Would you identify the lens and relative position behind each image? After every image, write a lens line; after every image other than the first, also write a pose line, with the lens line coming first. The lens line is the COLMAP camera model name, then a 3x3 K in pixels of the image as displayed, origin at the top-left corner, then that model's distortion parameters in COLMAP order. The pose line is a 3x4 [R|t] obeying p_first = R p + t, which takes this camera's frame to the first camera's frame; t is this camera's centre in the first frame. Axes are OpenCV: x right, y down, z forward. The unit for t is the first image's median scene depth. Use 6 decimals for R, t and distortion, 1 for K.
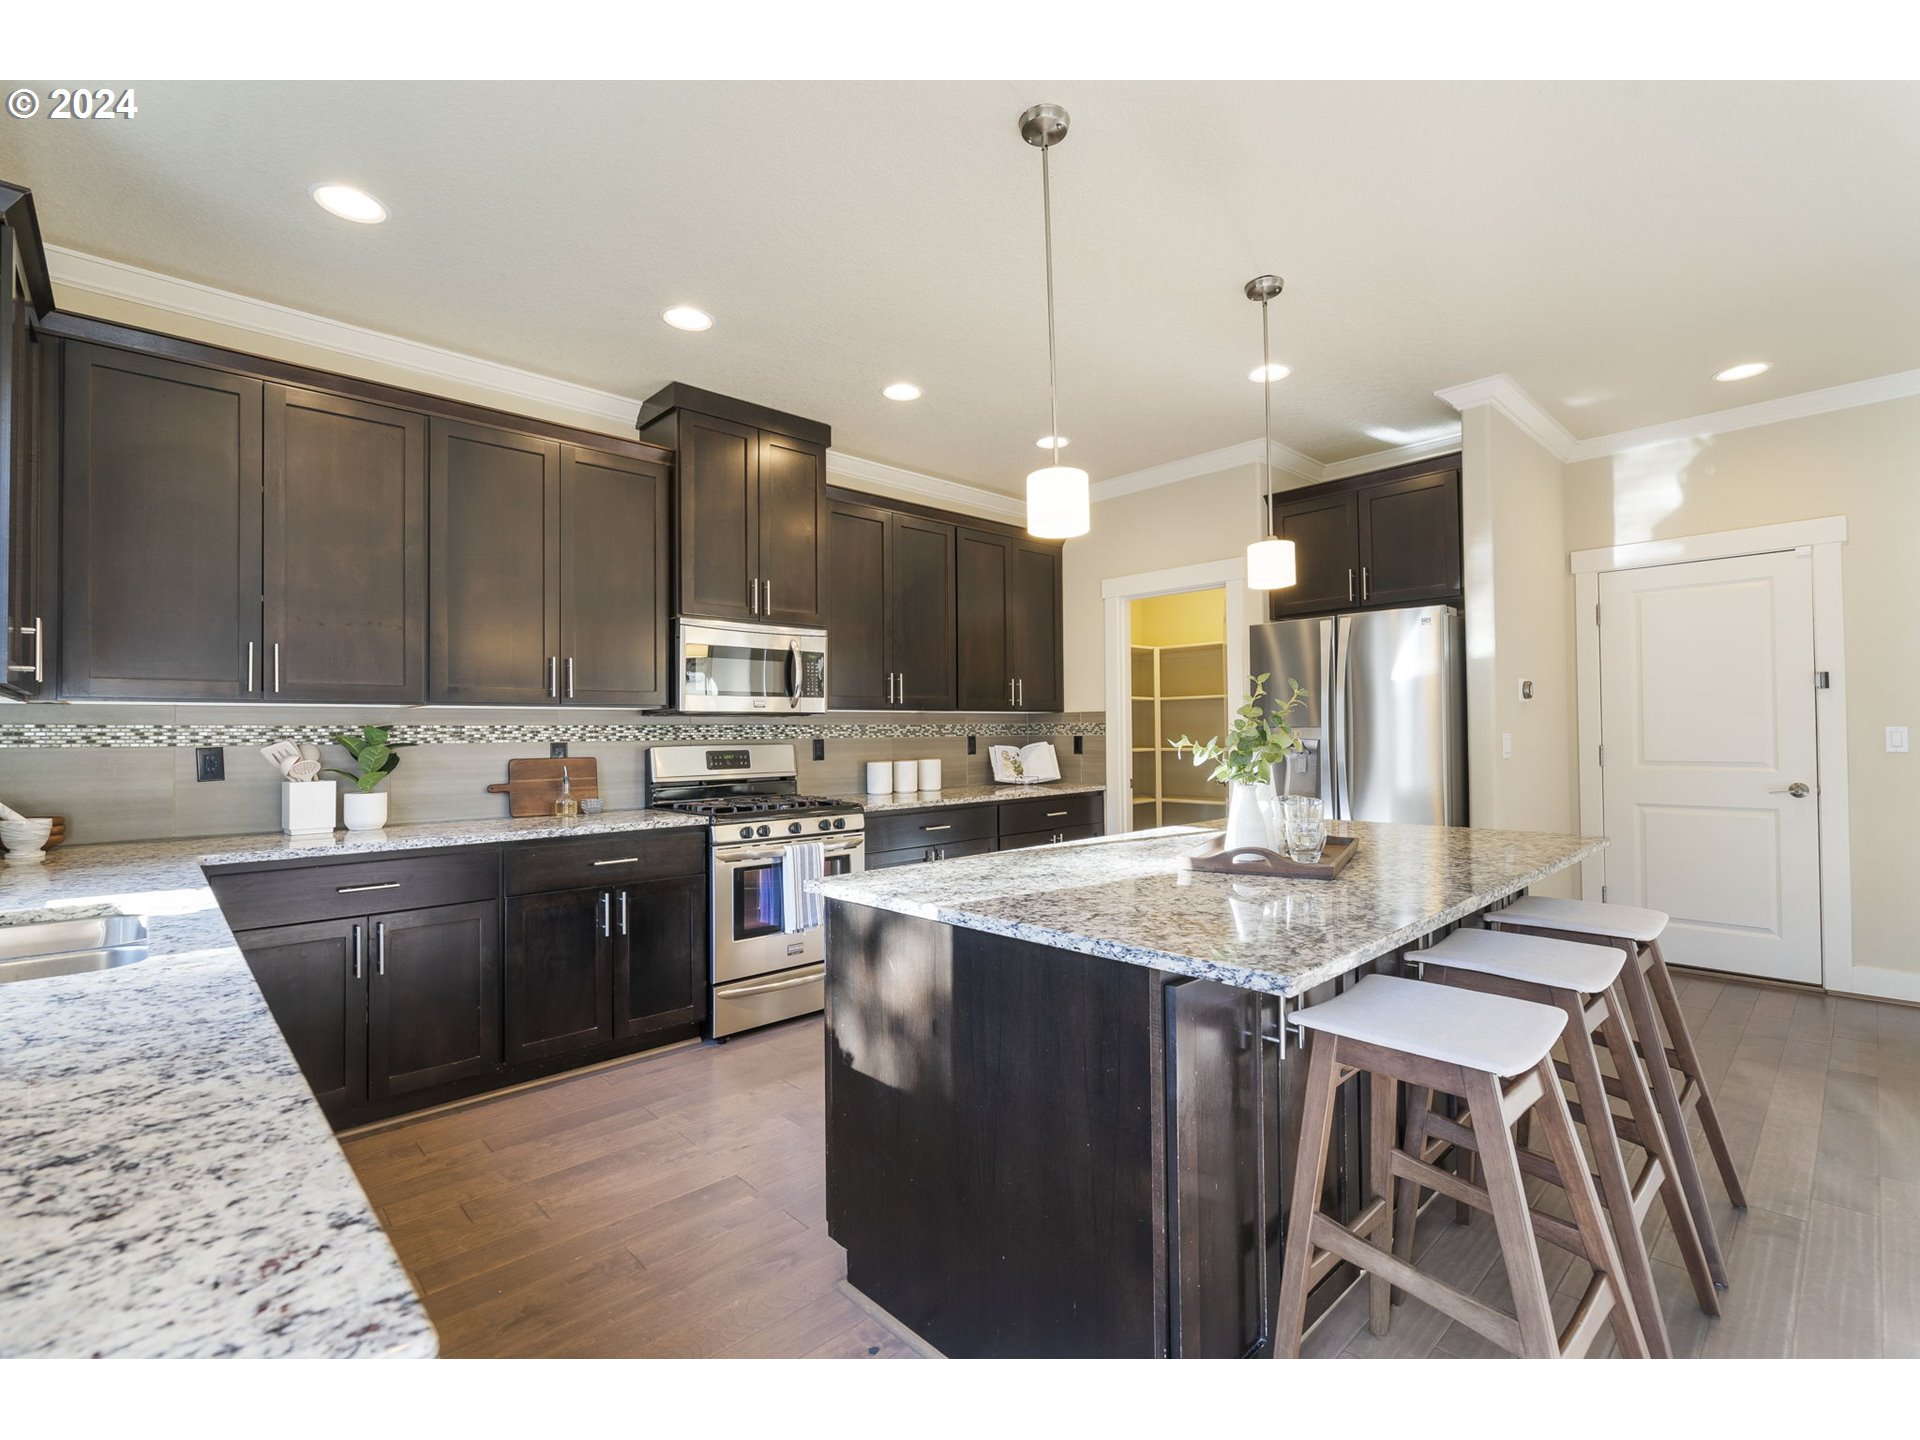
lens RADIAL K [[878.3, 0, 971.1], [0, 878.3, 722.2], [0, 0, 1]] dist [-0.005651, 0.002871]
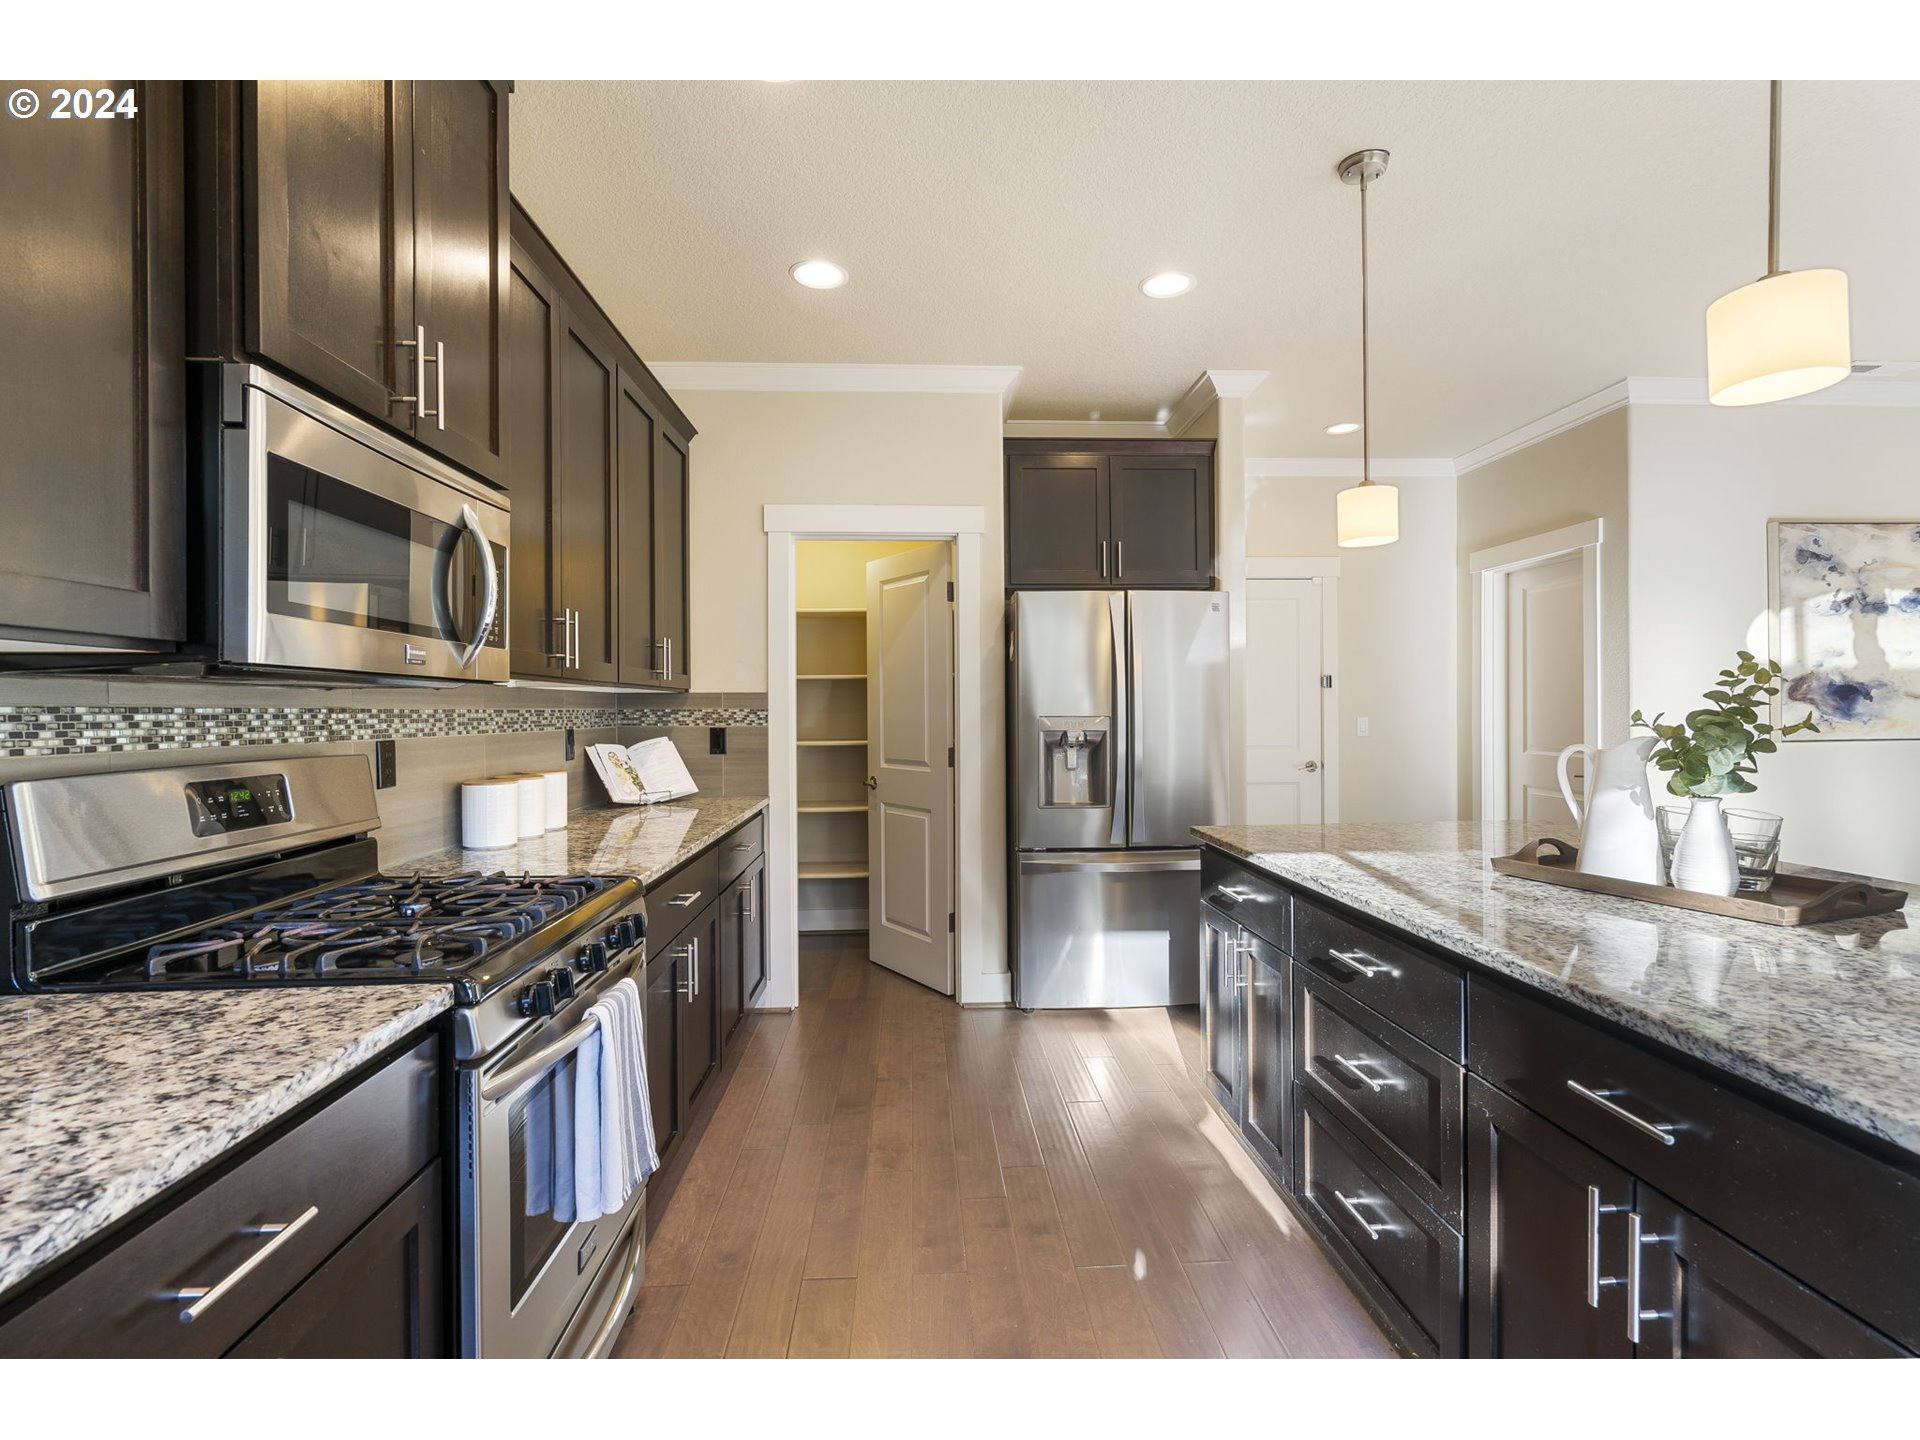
lens RADIAL K [[878.3, 0, 968.3], [0, 878.3, 721.6], [0, 0, 1]] dist [-0.005651, 0.002871]
pose [[0.644538, -0.002519, 0.764568, -0.390764], [-0.009159, 0.999897, 0.011016, 0.002475], [-0.764517, -0.014103, 0.644449, 0.583248]]
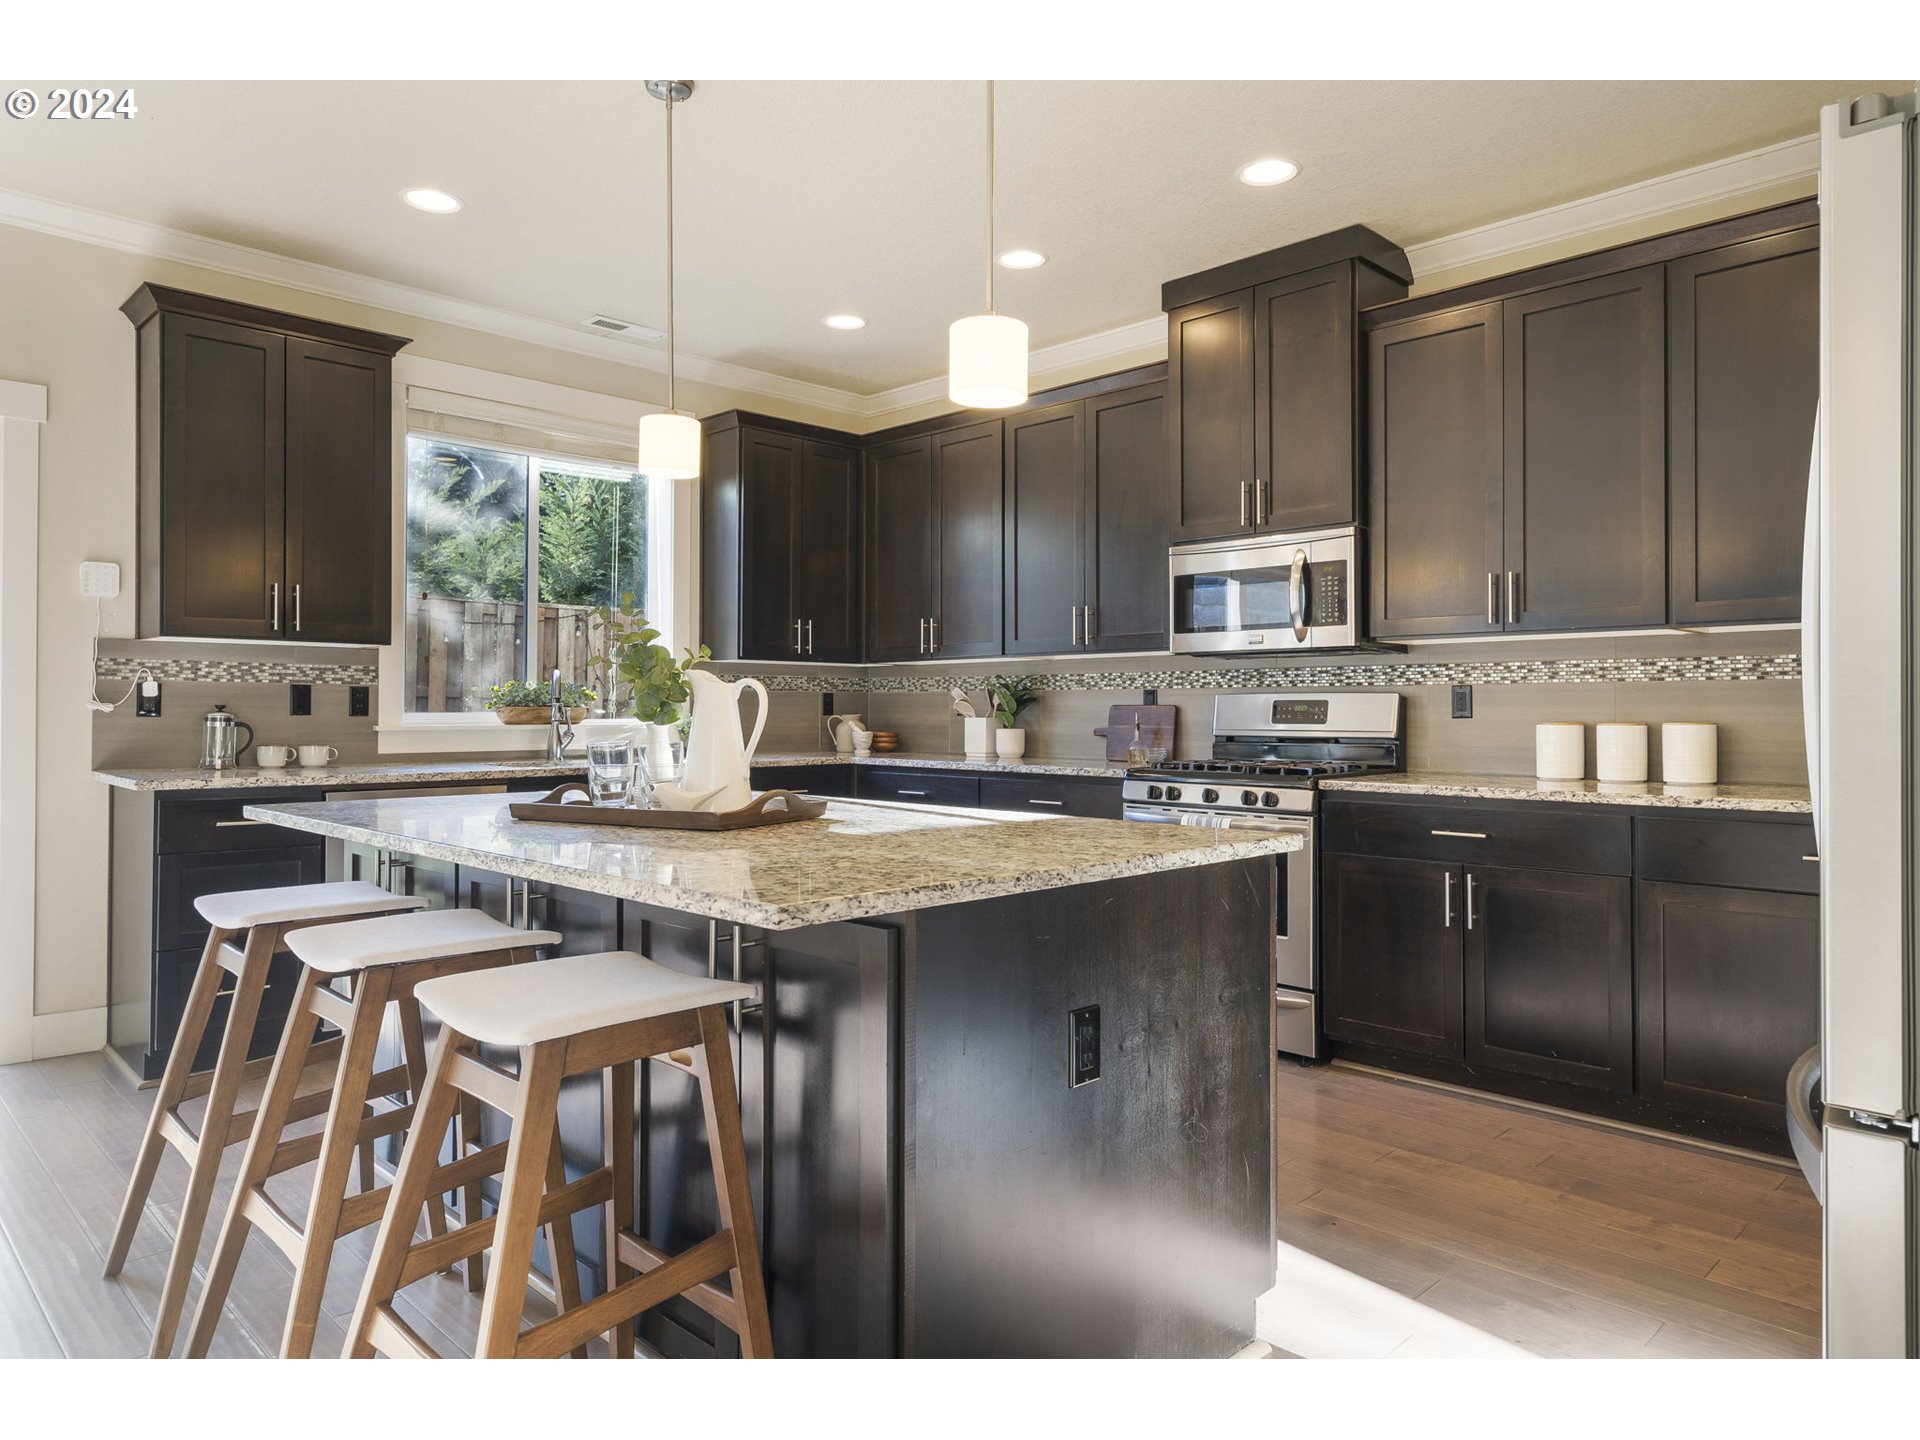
lens RADIAL K [[1208.6, 0, 968.3], [0, 1208.6, 707.9], [0, 0, 1]] dist [-0.001678, 0.006855]
pose [[0.019056, 0.006780, -0.999795, 0.857119], [0.010874, 0.999916, 0.006988, 0.031112], [0.999759, -0.011005, 0.018981, 0.744364]]
